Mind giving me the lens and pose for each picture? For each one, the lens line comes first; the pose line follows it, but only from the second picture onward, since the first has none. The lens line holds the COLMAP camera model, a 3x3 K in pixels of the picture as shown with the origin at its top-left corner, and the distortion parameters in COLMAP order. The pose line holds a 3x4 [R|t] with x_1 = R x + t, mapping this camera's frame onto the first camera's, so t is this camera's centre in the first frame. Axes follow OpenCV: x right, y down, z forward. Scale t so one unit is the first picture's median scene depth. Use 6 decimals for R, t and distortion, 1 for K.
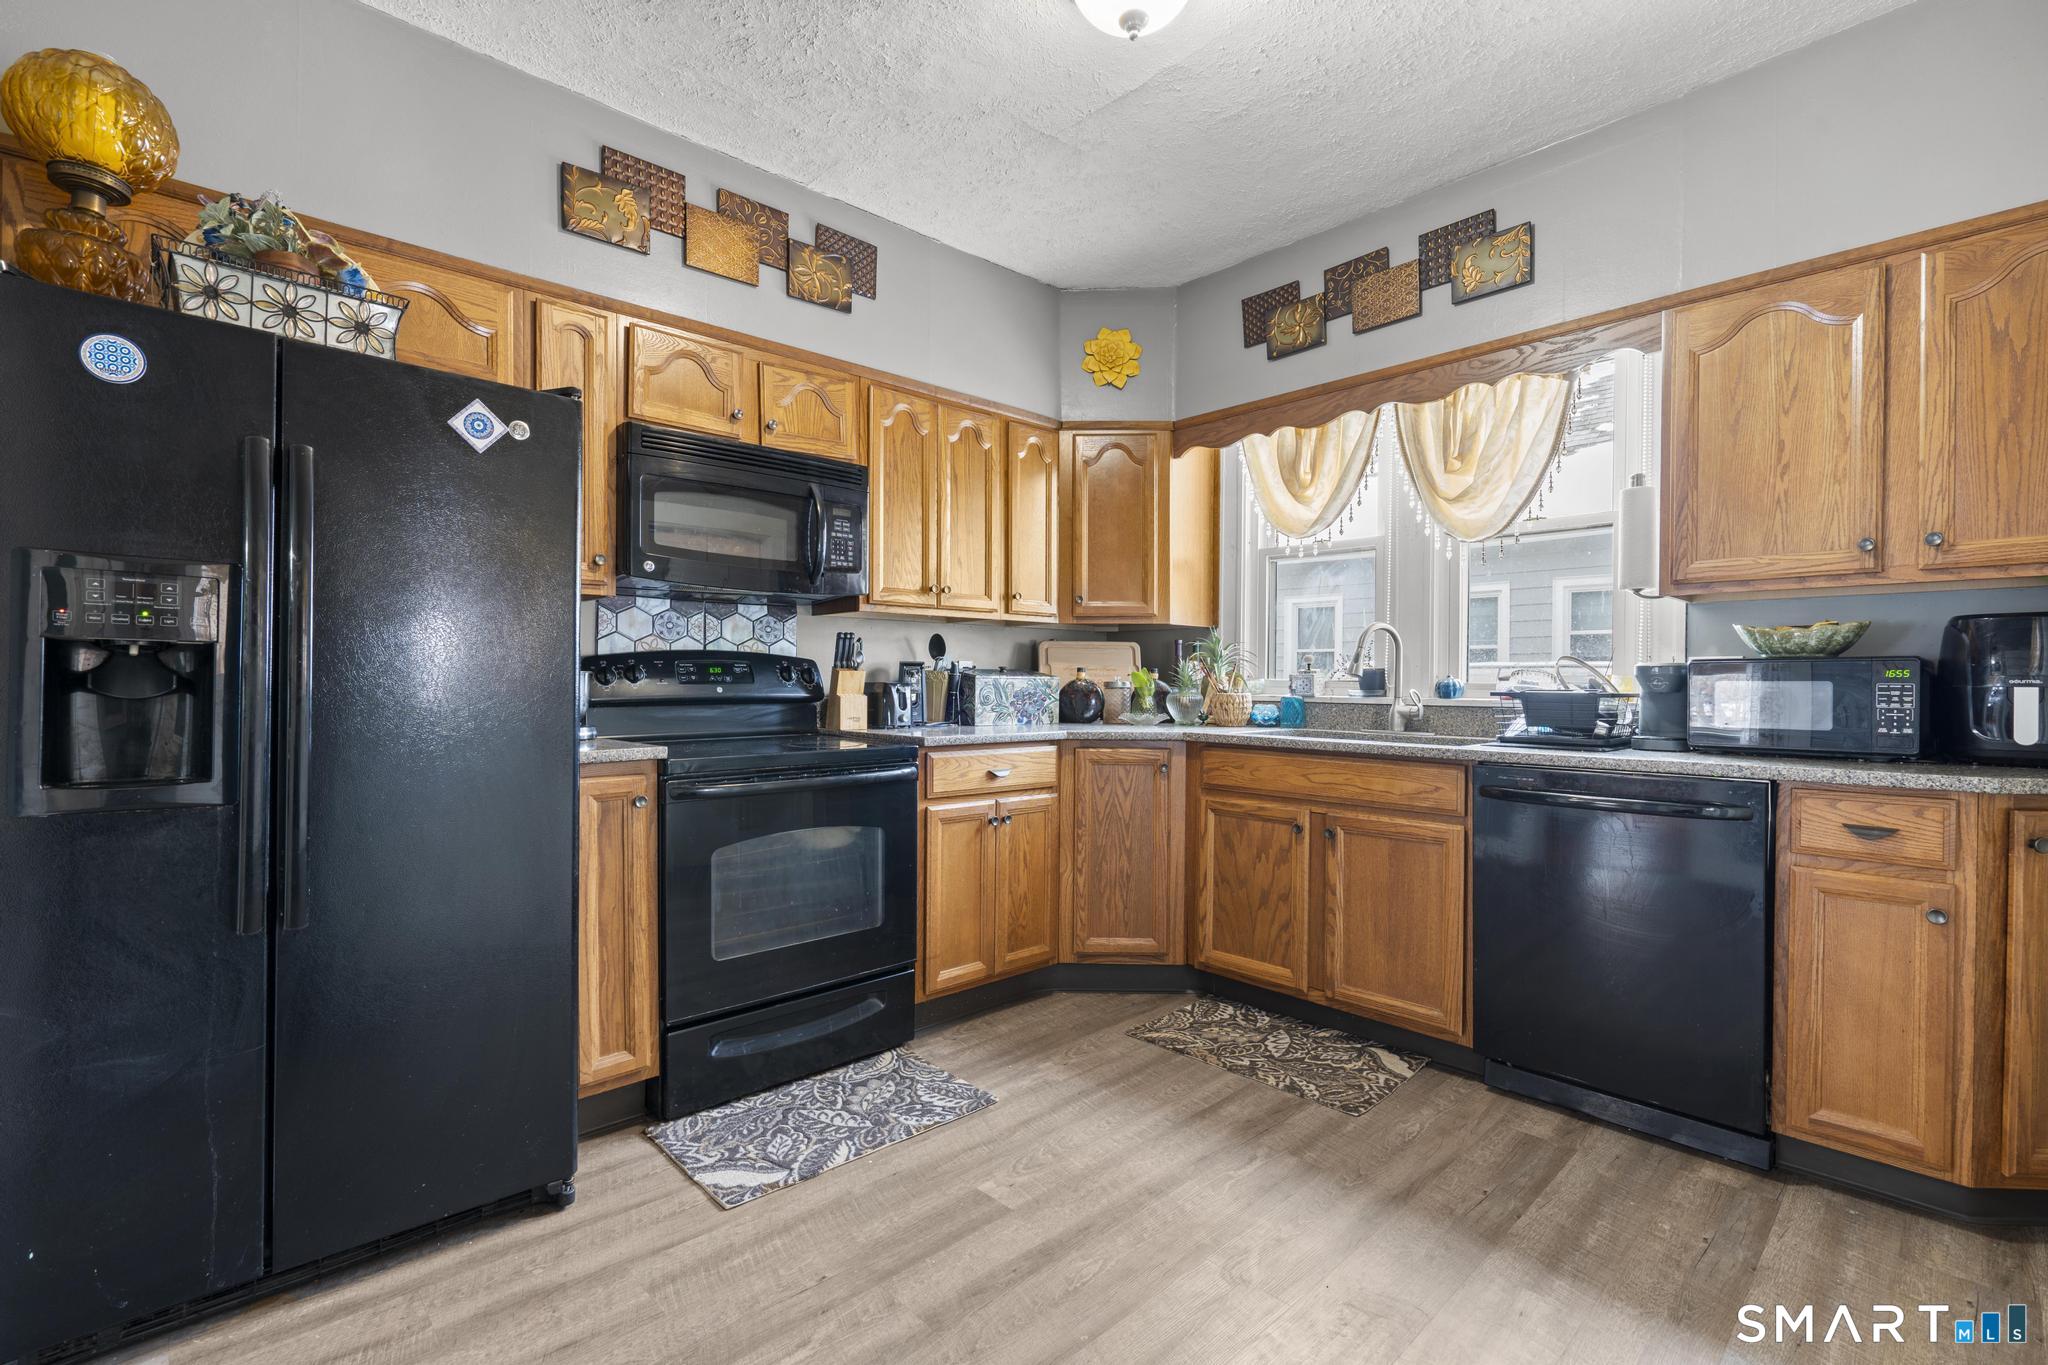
lens RADIAL K [[914.0, 0, 1017.8], [0, 914.0, 685.6], [0, 0, 1]] dist [-0.013202, 0.005745]
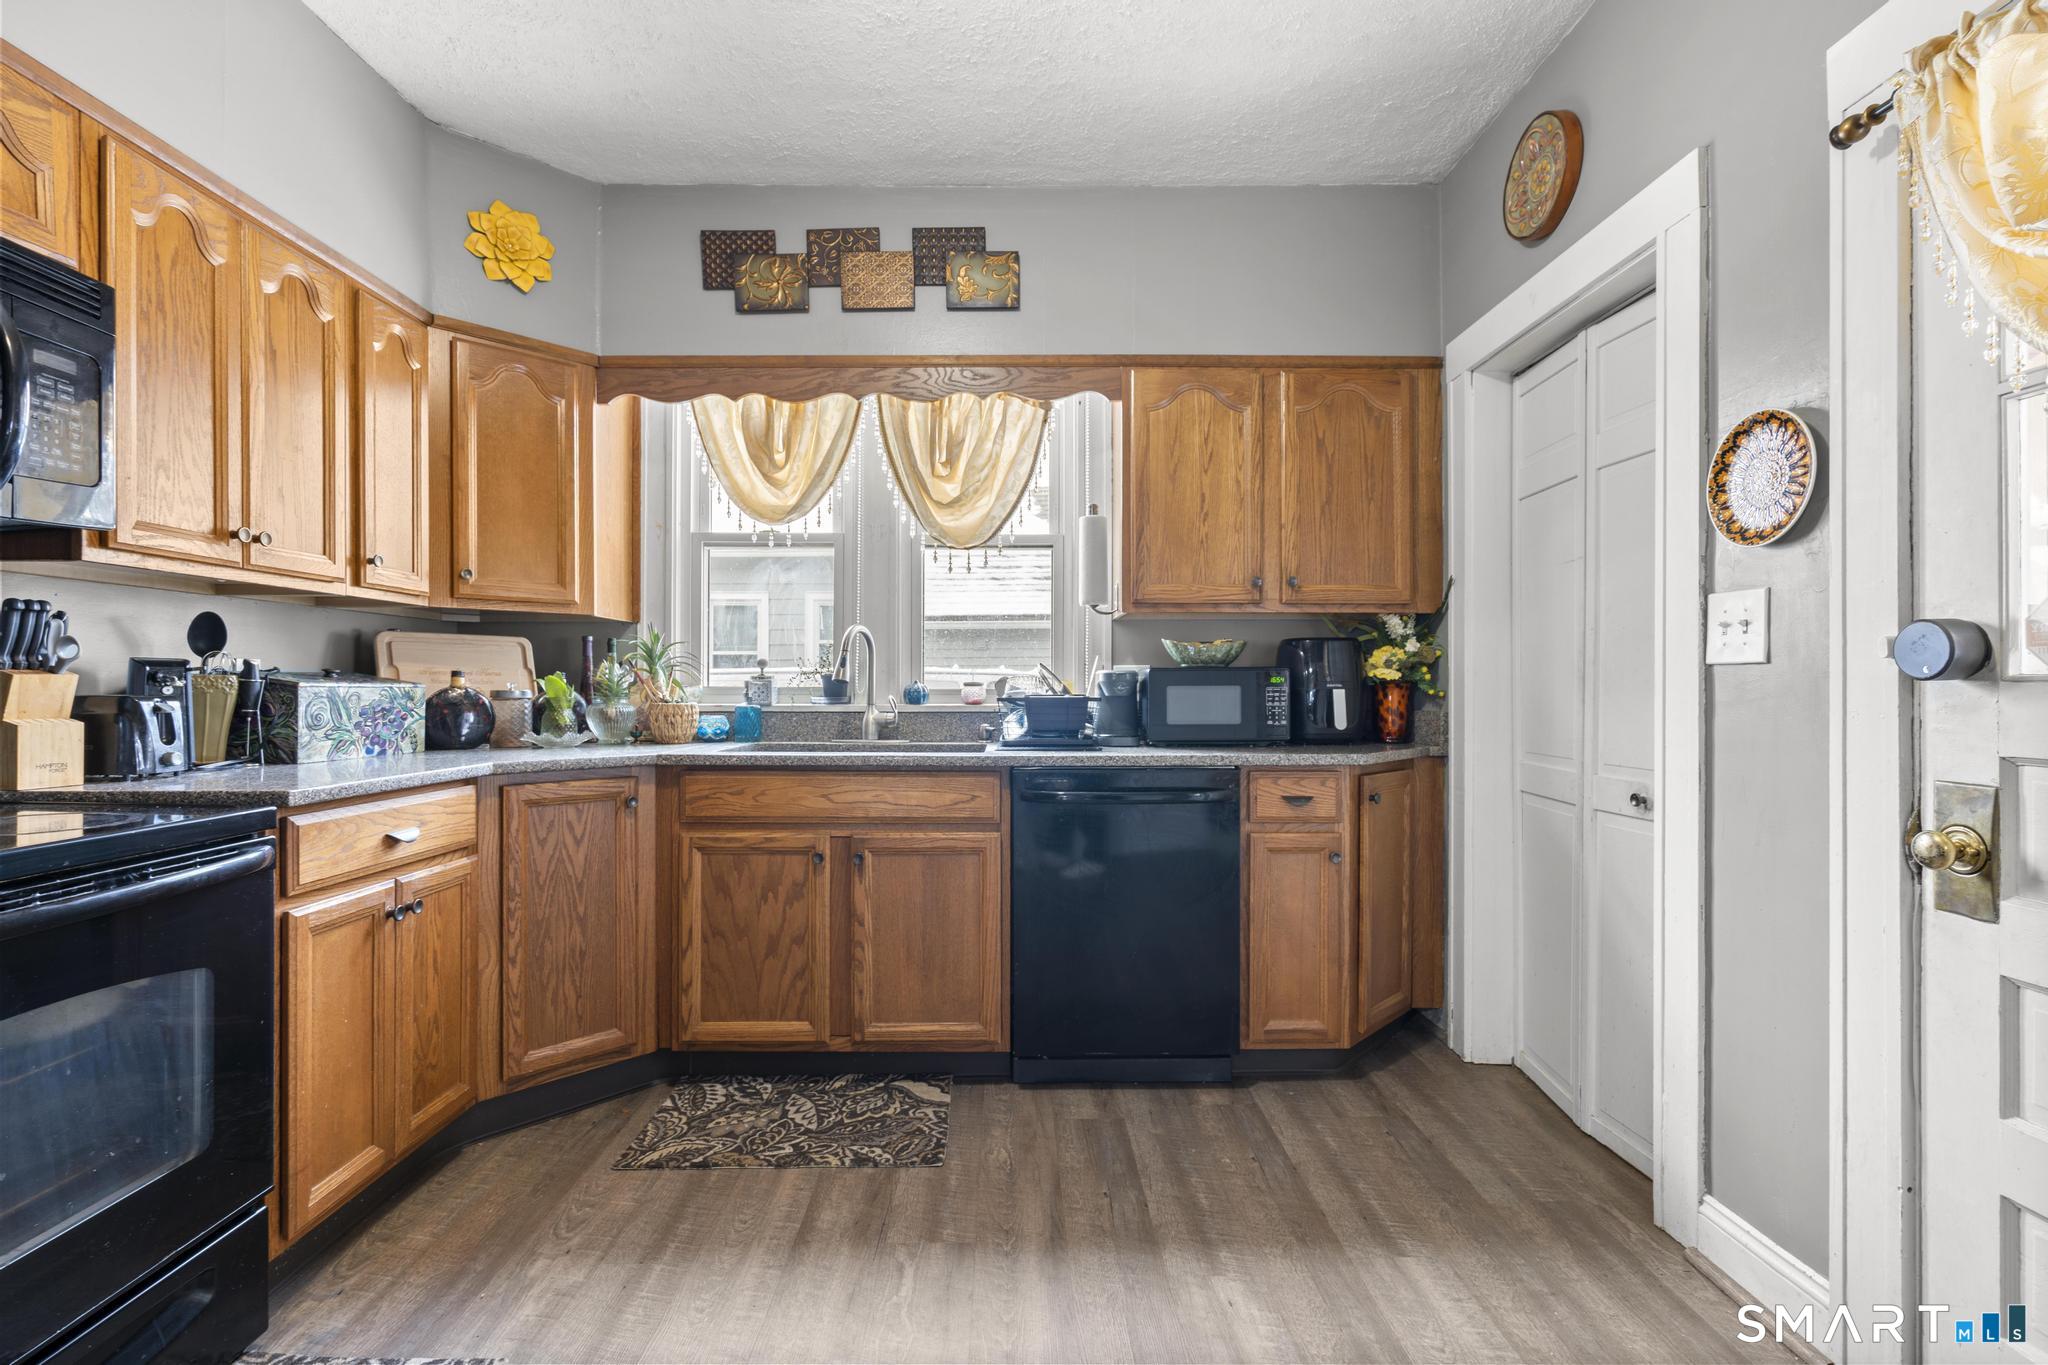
lens RADIAL K [[912.3, 0, 1016.0], [0, 912.3, 685.5], [0, 0, 1]] dist [-0.005975, 0.001261]
pose [[0.676212, -0.005090, 0.736690, -0.195711], [0.008750, 0.999961, -0.001122, -0.004584], [-0.736656, 0.007205, 0.676230, 0.257123]]
